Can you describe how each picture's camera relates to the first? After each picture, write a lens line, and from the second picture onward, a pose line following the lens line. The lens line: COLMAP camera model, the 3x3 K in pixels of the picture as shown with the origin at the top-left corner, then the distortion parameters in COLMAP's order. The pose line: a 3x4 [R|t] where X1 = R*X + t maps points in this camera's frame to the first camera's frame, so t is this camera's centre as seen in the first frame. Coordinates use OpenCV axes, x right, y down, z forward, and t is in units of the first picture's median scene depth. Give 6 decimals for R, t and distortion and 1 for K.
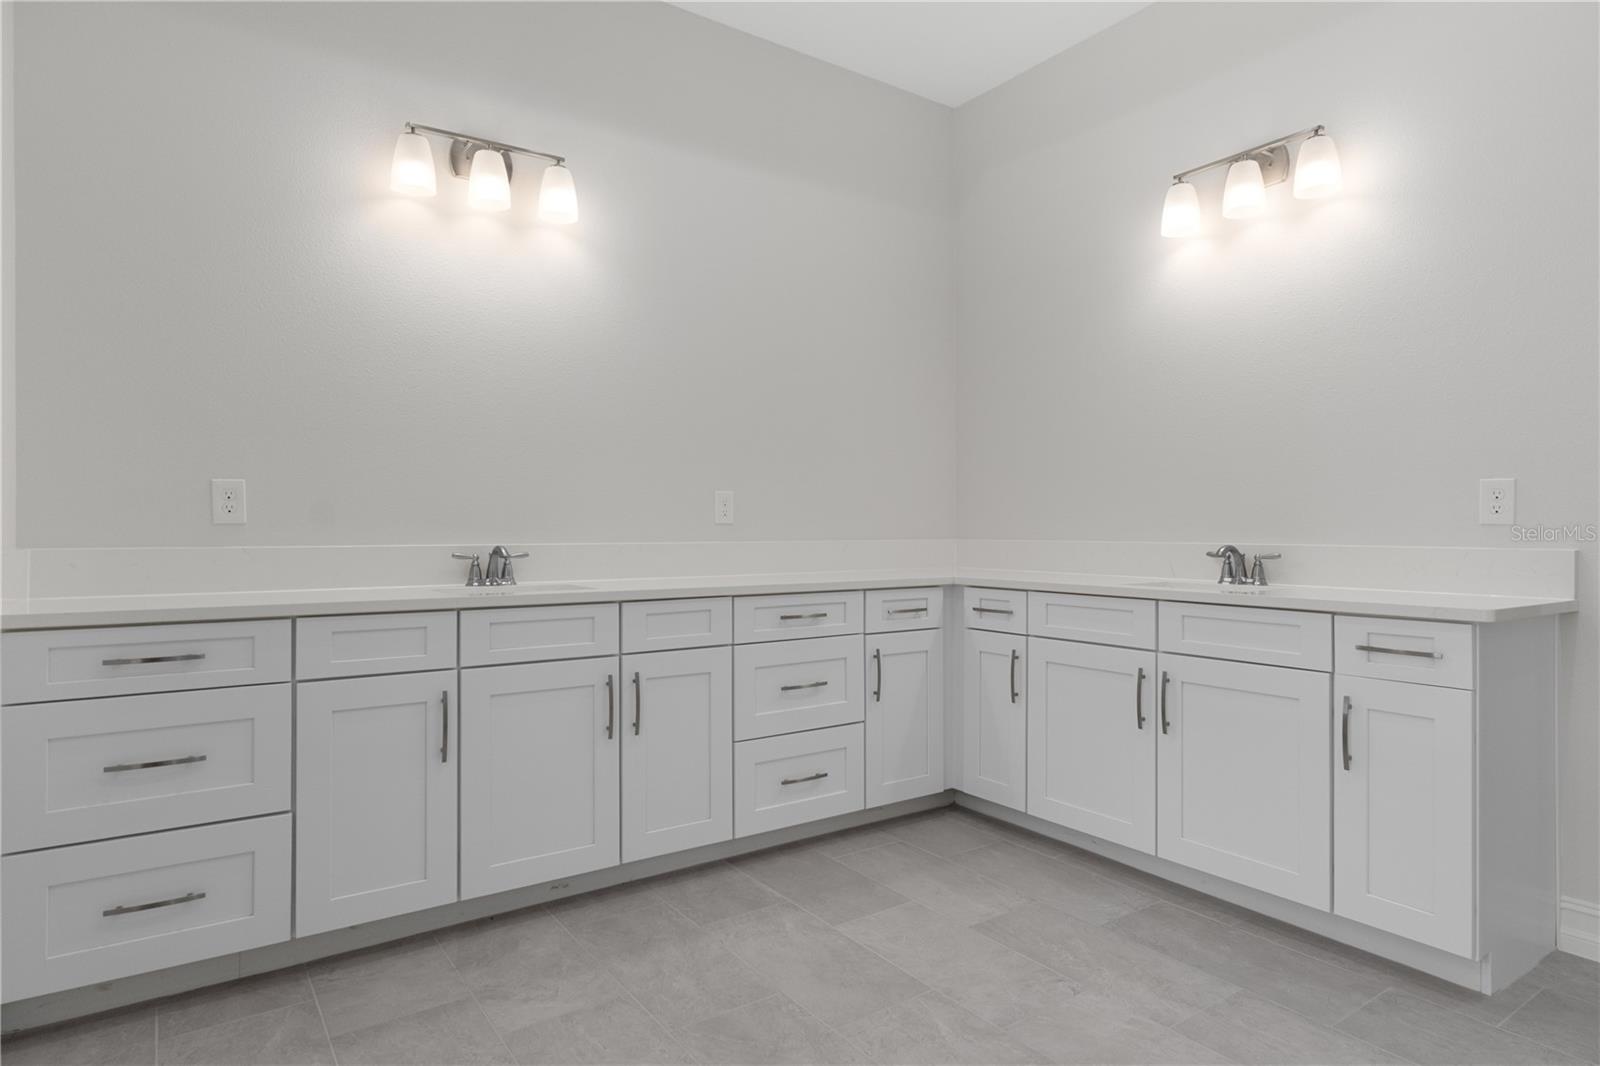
lens RADIAL K [[906.7, 0, 797.2], [0, 906.7, 533.4], [0, 0, 1]] dist [0.009314, 0.000563]
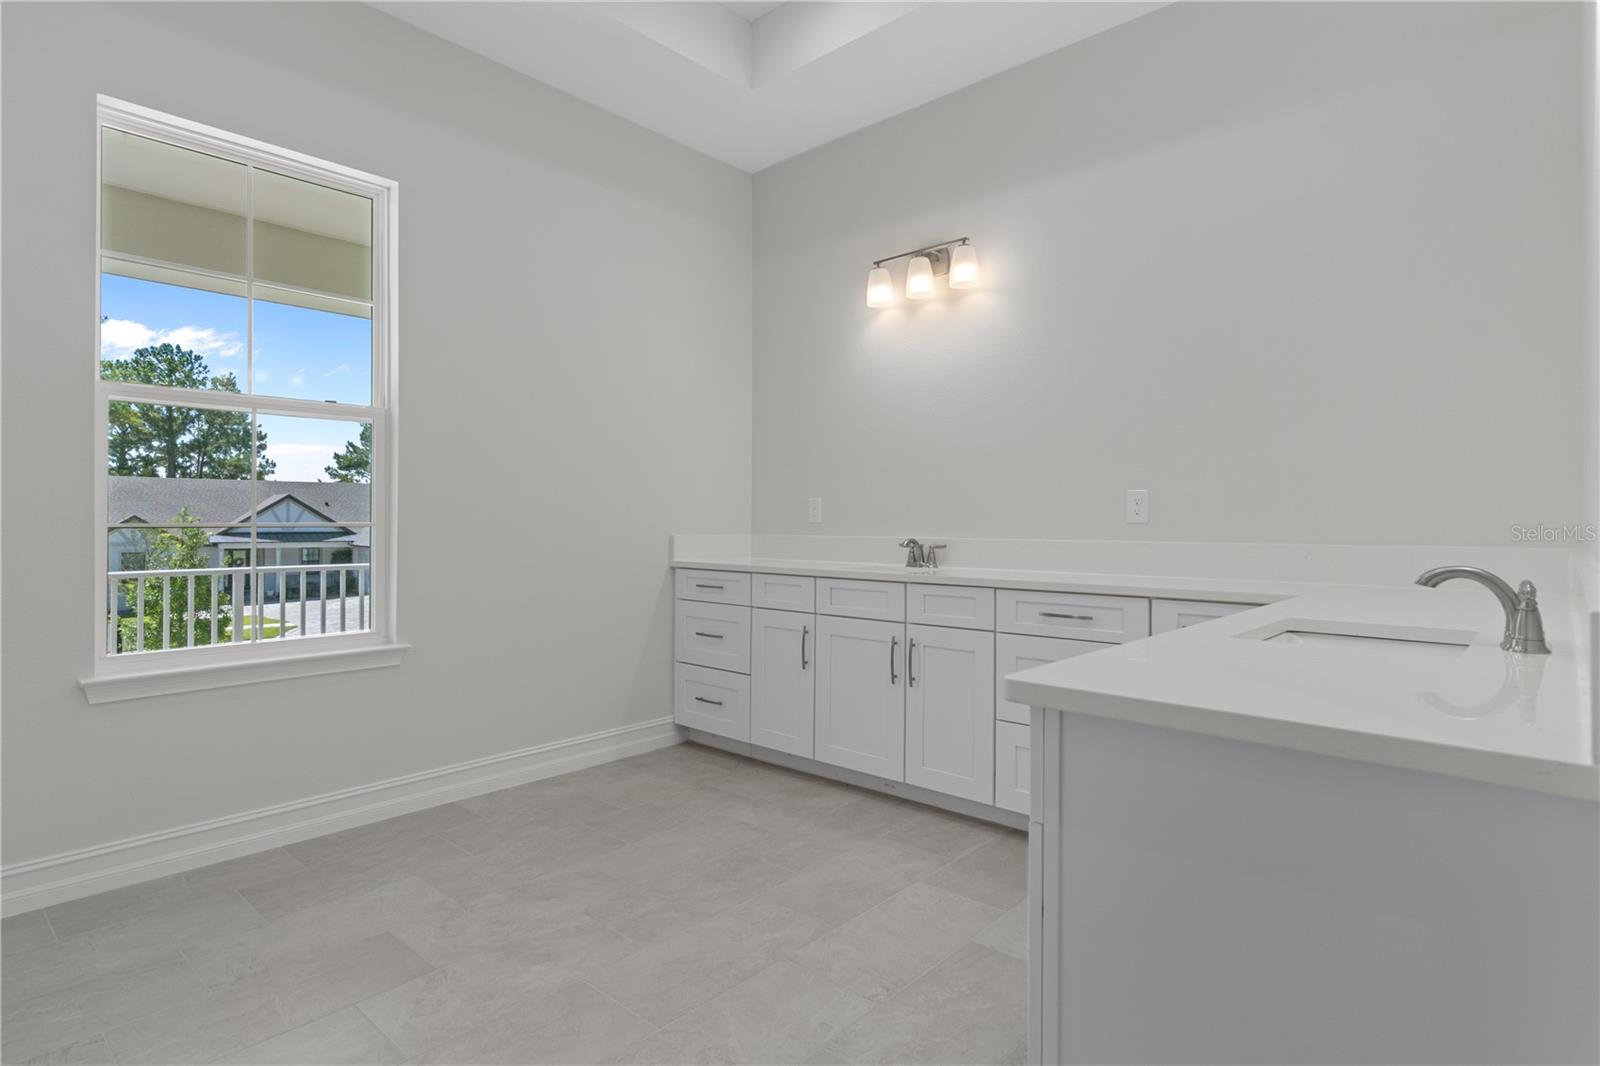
lens RADIAL K [[821.7, 0, 790.1], [0, 821.7, 524.9], [0, 0, 1]] dist [0.004970, -0.001285]
pose [[0.227173, 0.003226, -0.973849, 1.001782], [-0.009906, 0.999950, 0.001002, -0.008329], [0.973804, 0.009419, 0.227194, 0.613598]]
